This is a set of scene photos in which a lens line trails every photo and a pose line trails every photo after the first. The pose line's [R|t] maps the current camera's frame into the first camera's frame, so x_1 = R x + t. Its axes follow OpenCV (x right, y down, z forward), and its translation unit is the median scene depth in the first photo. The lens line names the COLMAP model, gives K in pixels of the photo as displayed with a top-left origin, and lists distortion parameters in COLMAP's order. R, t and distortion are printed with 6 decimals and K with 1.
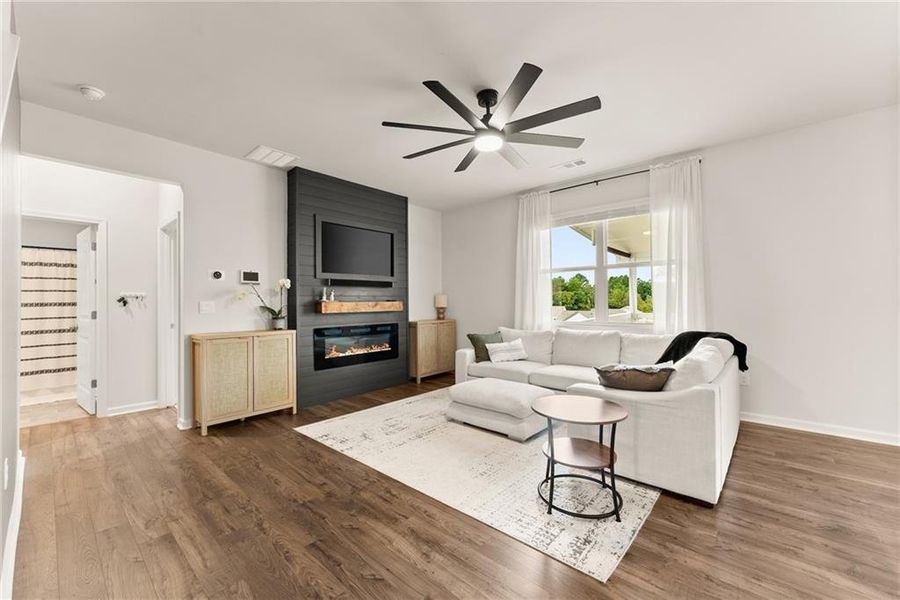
lens RADIAL K [[360.4, 0, 450.2], [0, 360.4, 298.2], [0, 0, 1]] dist [-0.000483, 0.000371]
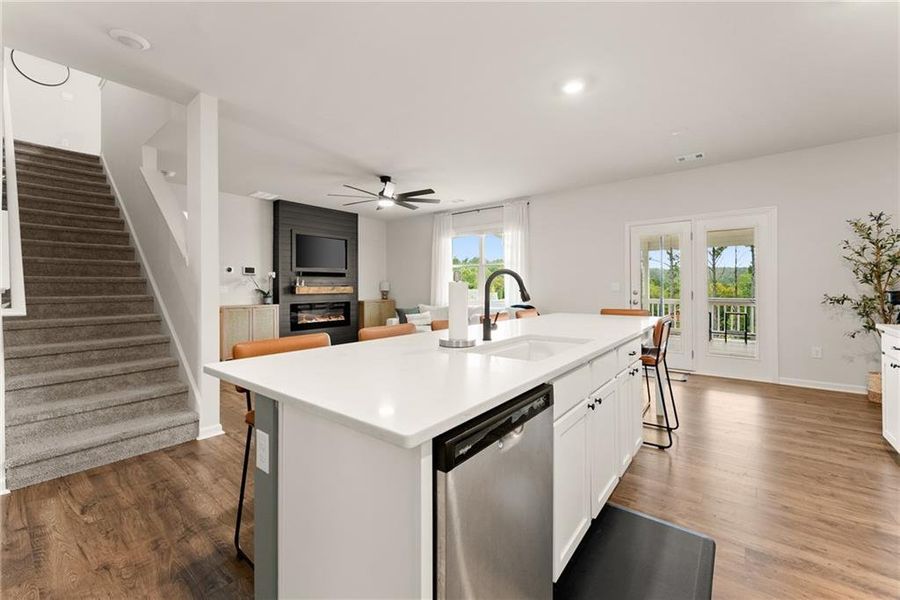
lens RADIAL K [[367.2, 0, 453.8], [0, 367.2, 283.4], [0, 0, 1]] dist [0.000761, 0.000092]
pose [[0.998245, 0.005248, 0.058990, 0.223089], [-0.005285, 0.999986, 0.000481, -0.007624], [-0.058987, -0.000792, 0.998258, -0.602044]]
